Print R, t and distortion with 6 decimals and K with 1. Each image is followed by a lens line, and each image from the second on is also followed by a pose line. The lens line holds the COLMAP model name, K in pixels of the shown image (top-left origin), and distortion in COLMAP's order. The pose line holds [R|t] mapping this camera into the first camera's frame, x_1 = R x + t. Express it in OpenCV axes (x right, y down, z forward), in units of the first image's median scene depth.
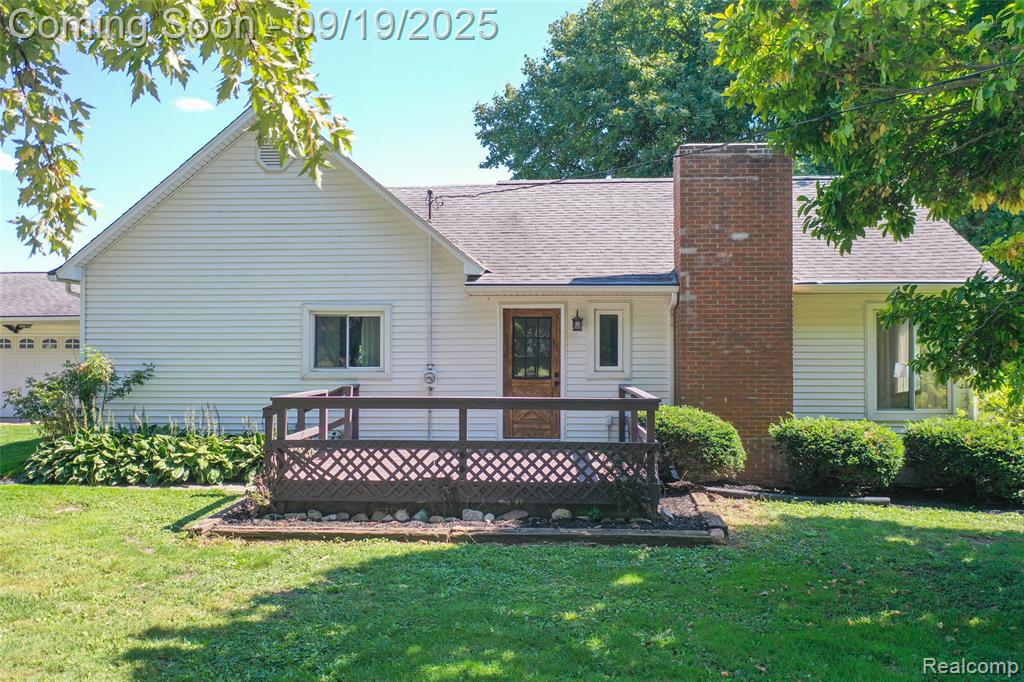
lens RADIAL K [[813.0, 0, 512.0], [0, 813.0, 341.0], [0, 0, 1]] dist [0.010029, -0.006358]
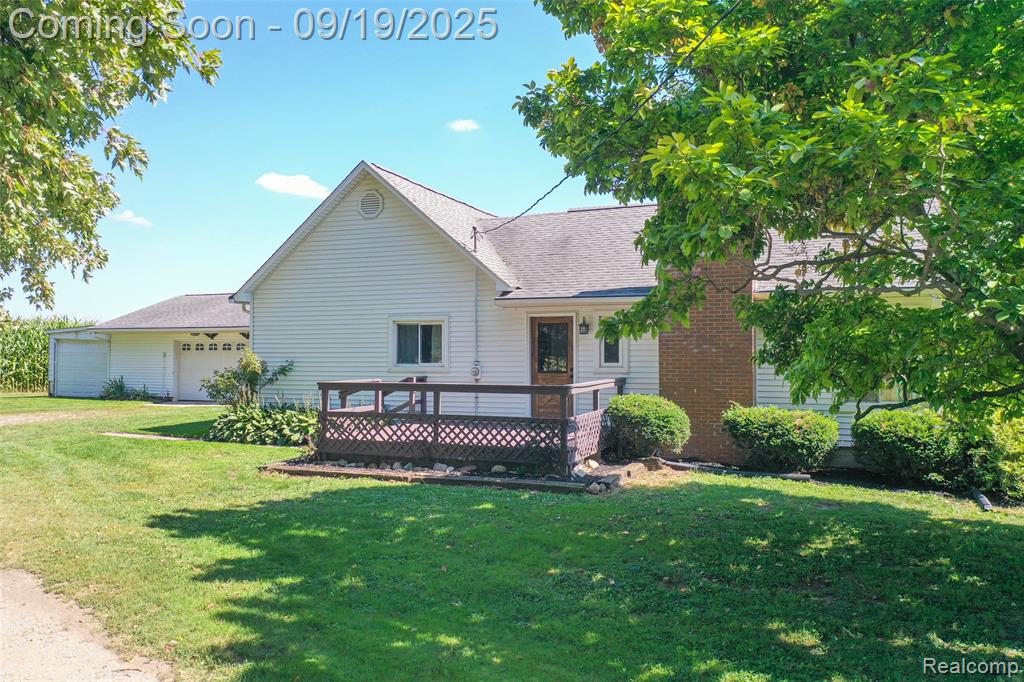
lens RADIAL K [[813.0, 0, 512.0], [0, 813.0, 341.0], [0, 0, 1]] dist [0.010029, -0.006358]
pose [[0.947624, -0.007286, -0.319305, 0.396110], [0.006751, 0.999973, -0.002781, 0.000747], [0.319317, 0.000479, 0.947648, -0.222013]]
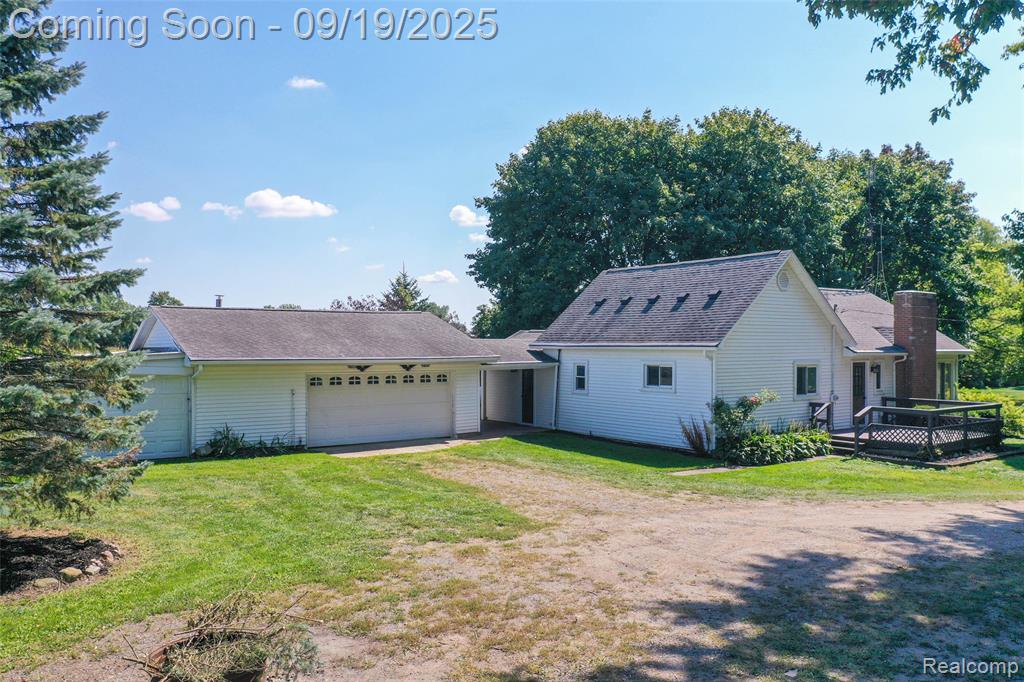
lens RADIAL K [[813.0, 0, 512.0], [0, 813.0, 341.0], [0, 0, 1]] dist [0.010029, -0.006358]
pose [[0.774356, 0.002297, 0.632746, -2.148566], [-0.010801, 0.999896, 0.009588, -0.114941], [-0.632658, -0.014259, 0.774300, -0.054783]]
